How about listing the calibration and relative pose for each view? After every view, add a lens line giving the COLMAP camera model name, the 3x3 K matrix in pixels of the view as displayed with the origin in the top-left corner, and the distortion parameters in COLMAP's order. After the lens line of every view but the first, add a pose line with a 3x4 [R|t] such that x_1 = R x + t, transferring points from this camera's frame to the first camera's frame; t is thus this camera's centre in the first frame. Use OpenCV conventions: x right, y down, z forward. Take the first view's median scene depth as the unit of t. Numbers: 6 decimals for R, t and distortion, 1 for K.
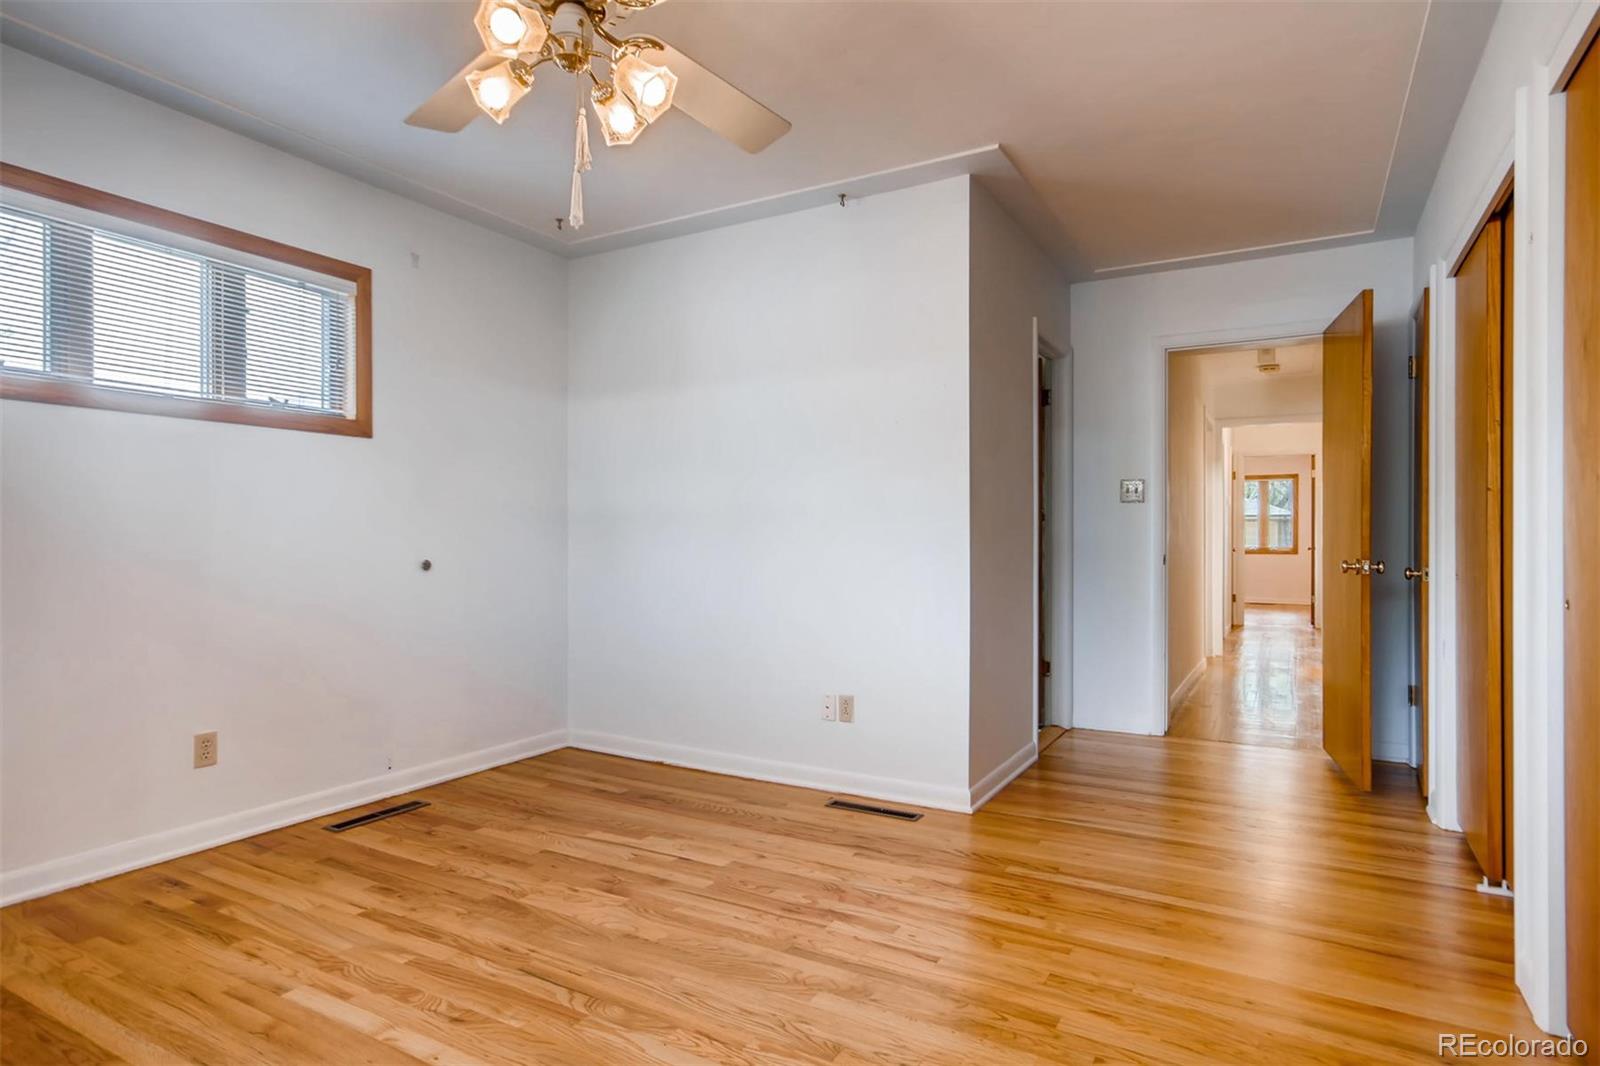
lens RADIAL K [[858.8, 0, 811.6], [0, 858.8, 534.6], [0, 0, 1]] dist [-0.001714, 0.002984]
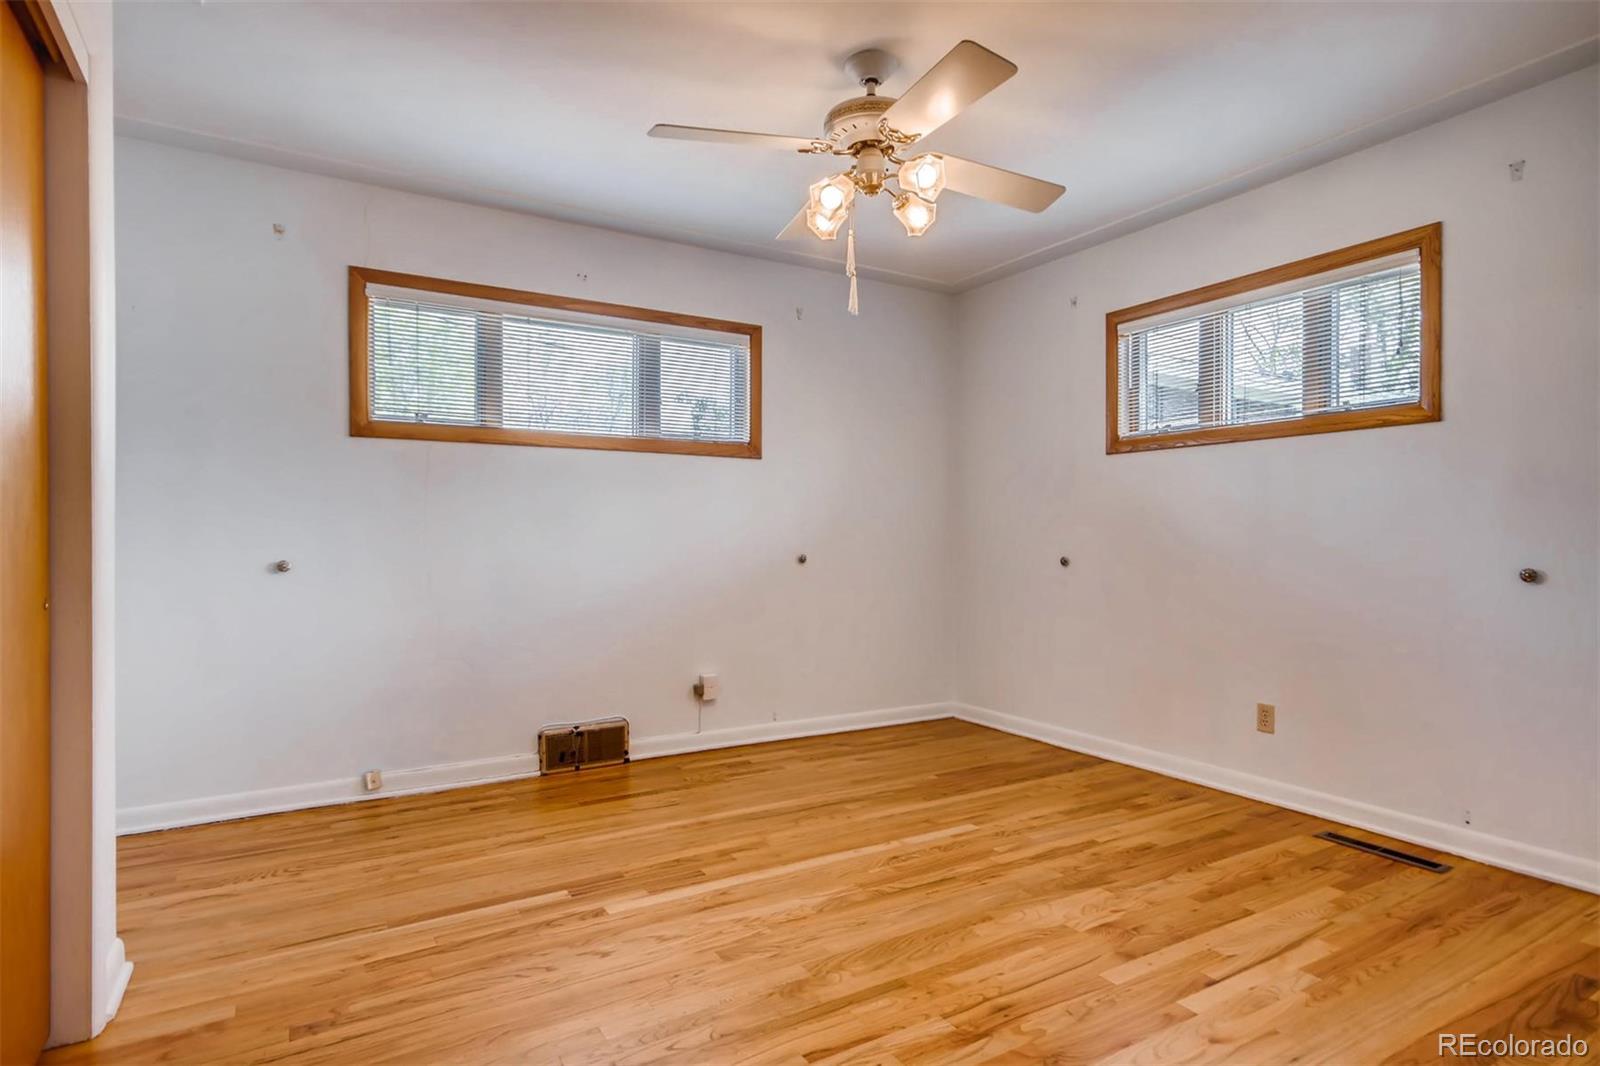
lens RADIAL K [[858.8, 0, 807.0], [0, 858.8, 534.8], [0, 0, 1]] dist [-0.001714, 0.002984]
pose [[-0.476981, 0.000153, -0.878914, 0.653219], [0.000153, 1.000000, 0.000092, -0.000359], [0.878914, -0.000091, -0.476981, 1.051449]]
